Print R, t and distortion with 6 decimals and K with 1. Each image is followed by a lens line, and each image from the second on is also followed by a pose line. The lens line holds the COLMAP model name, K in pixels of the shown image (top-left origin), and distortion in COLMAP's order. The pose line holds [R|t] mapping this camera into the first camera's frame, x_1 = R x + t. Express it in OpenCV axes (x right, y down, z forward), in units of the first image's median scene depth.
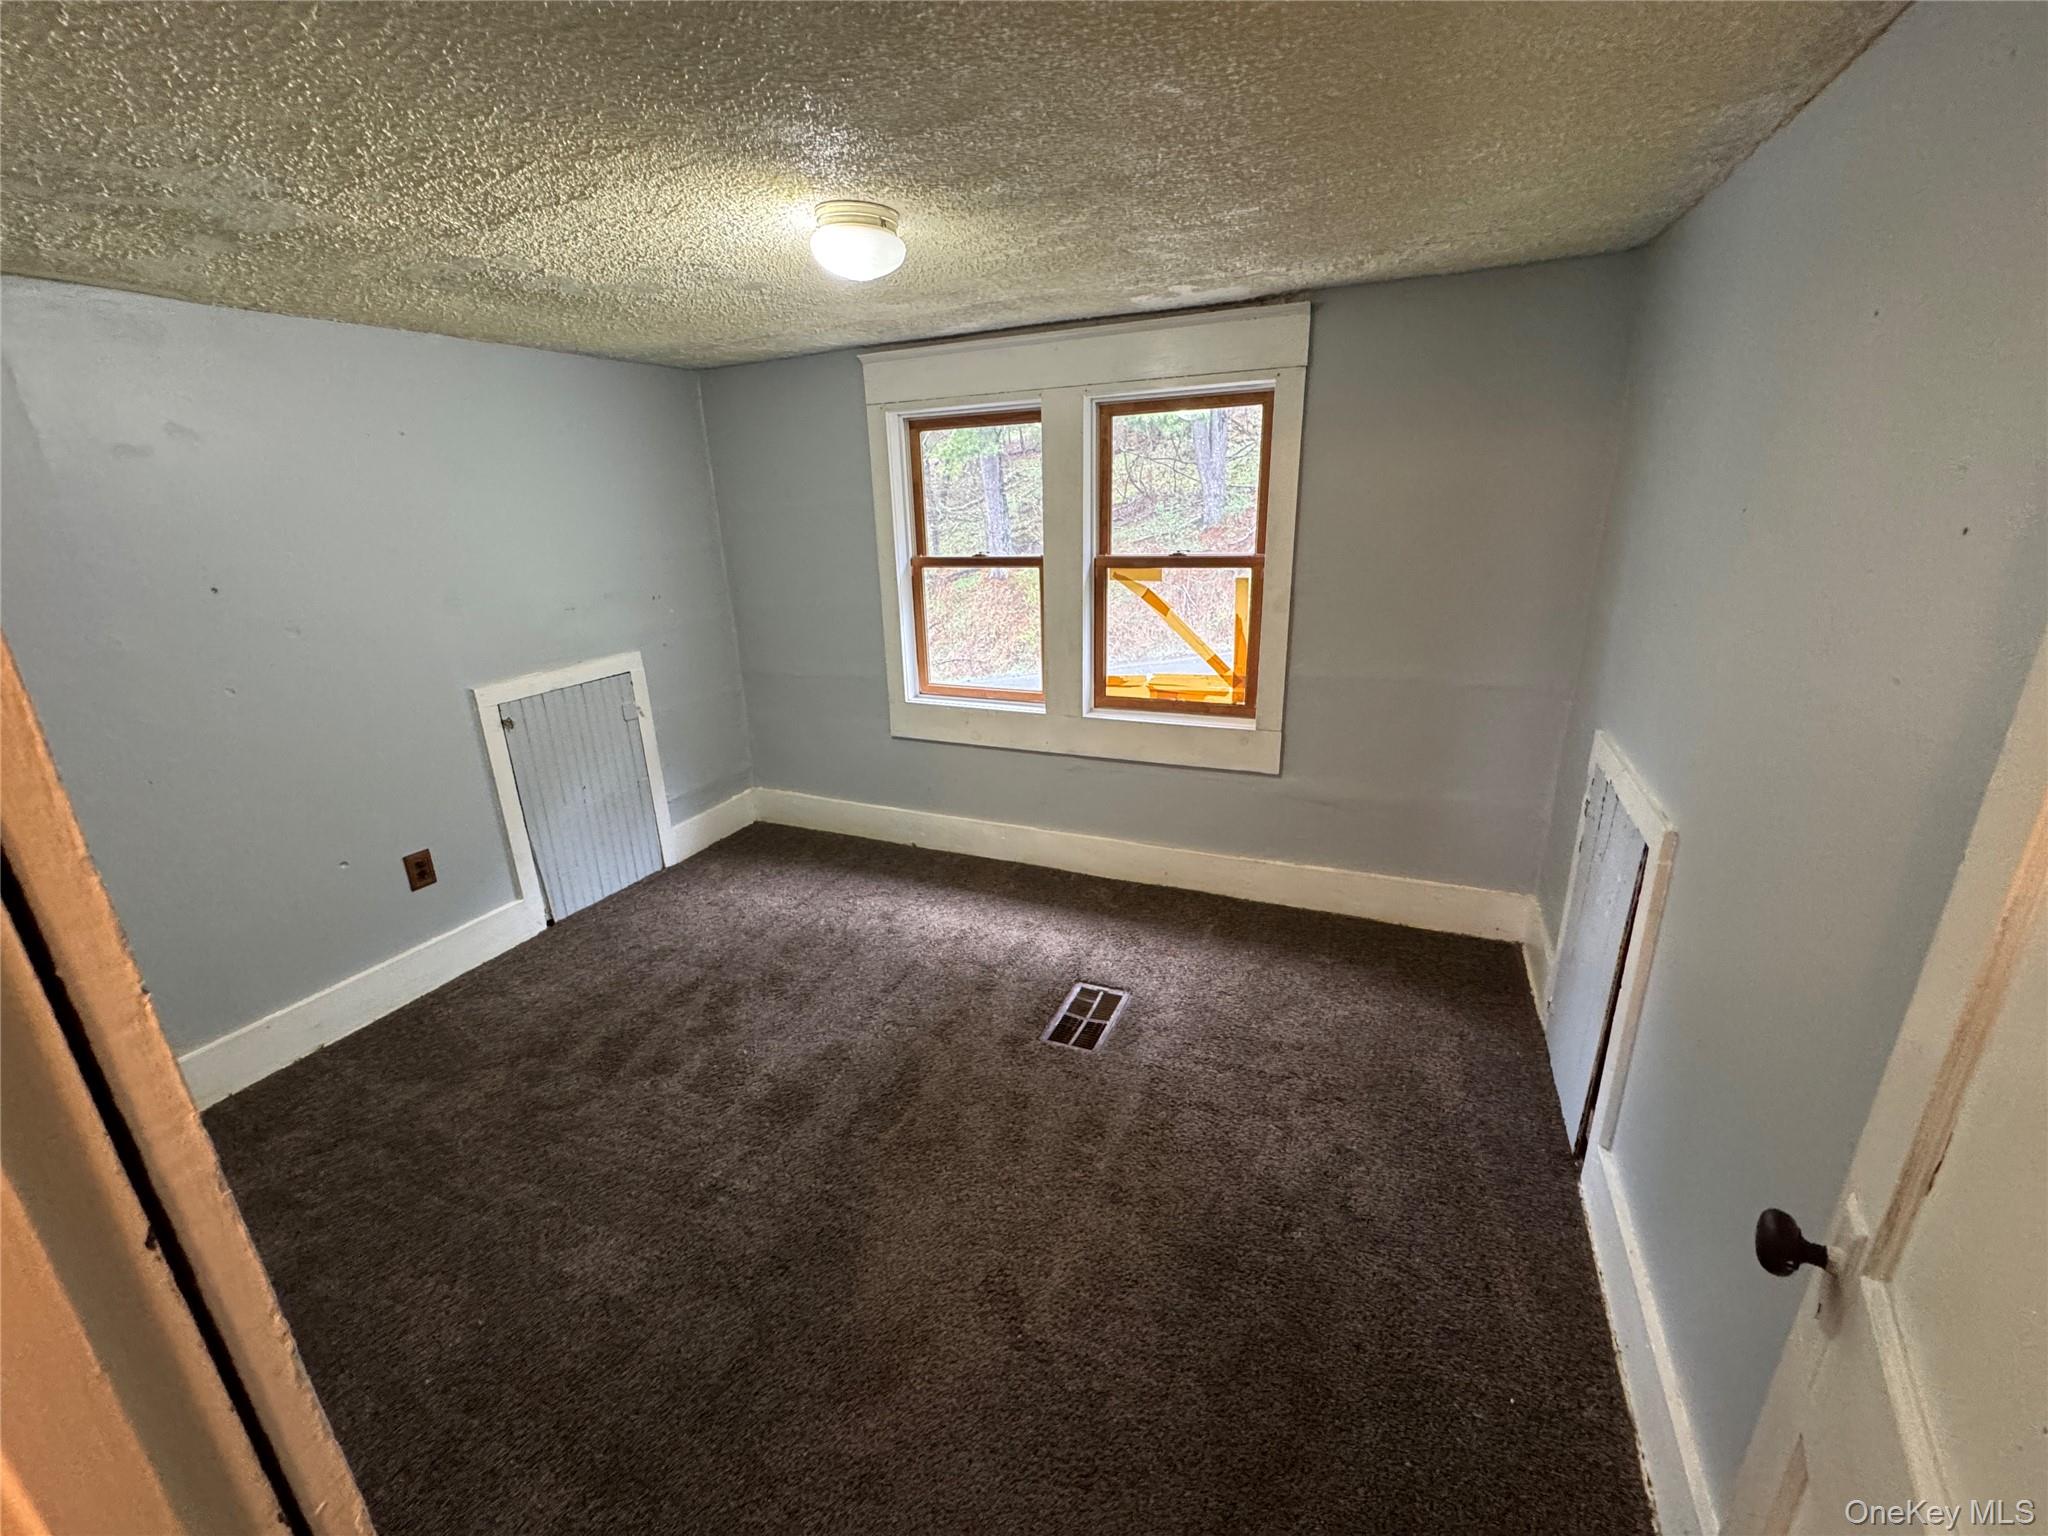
lens RADIAL K [[820.0, 0, 1017.5], [0, 820.0, 762.3], [0, 0, 1]] dist [-0.004229, 0.000662]
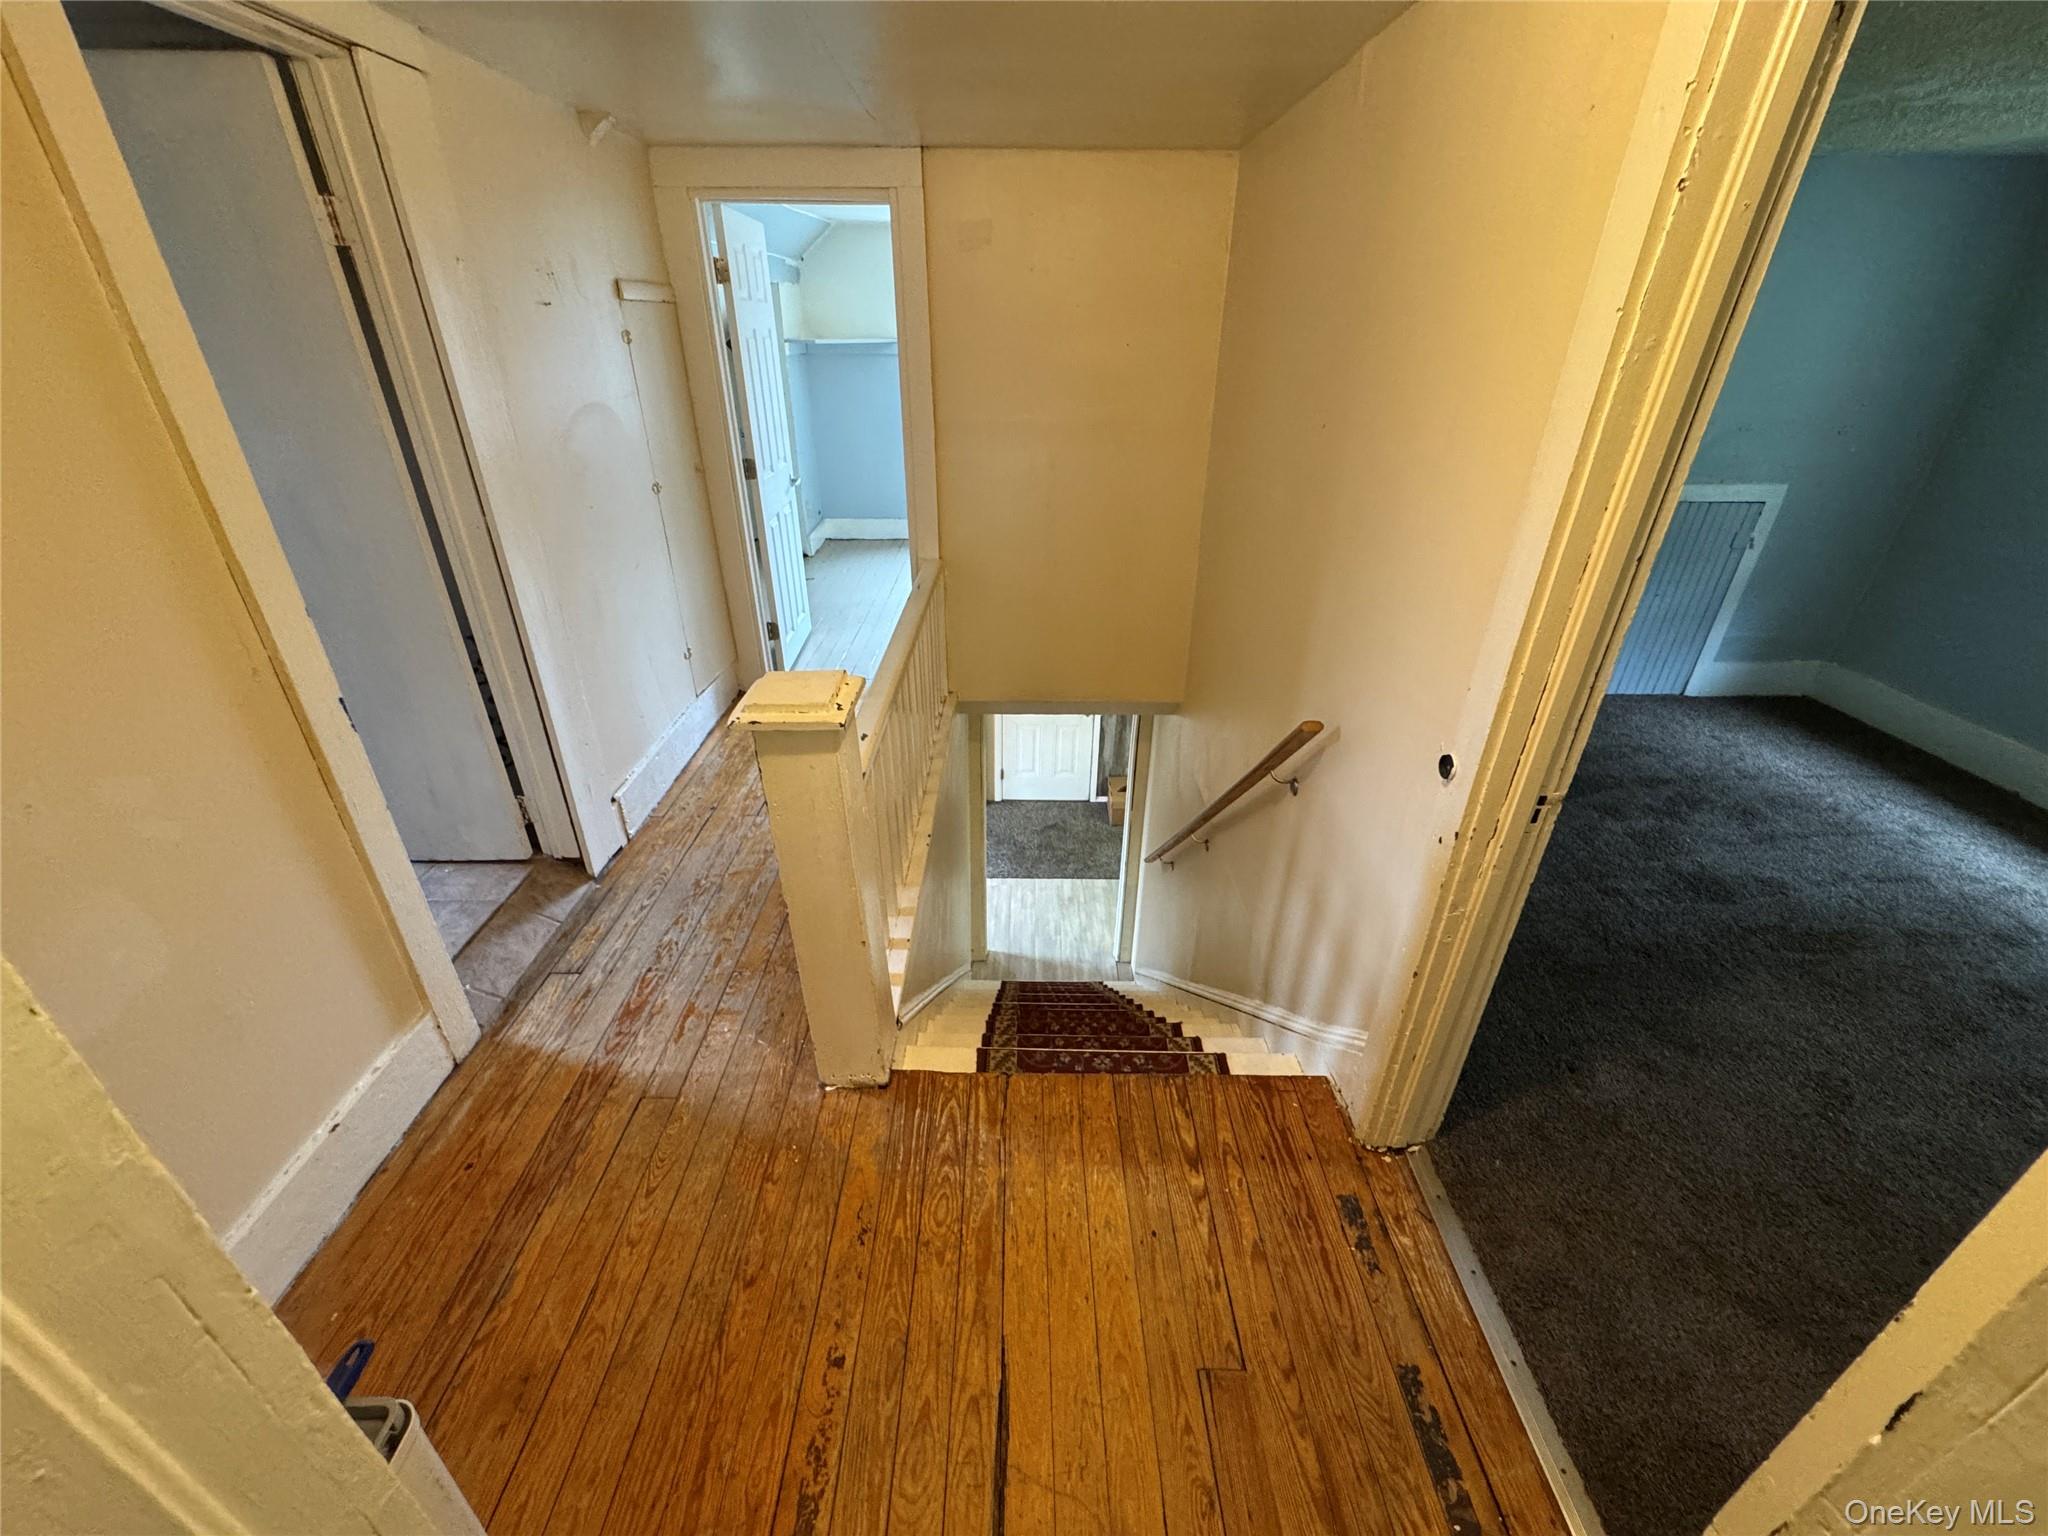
lens RADIAL K [[820.0, 0, 1018.6], [0, 820.0, 760.1], [0, 0, 1]] dist [-0.004229, 0.000662]
pose [[0.412455, 0.458308, -0.787296, 0.112531], [-0.303493, 0.883991, 0.355600, 0.105604], [0.858937, 0.092269, 0.503700, -0.335778]]
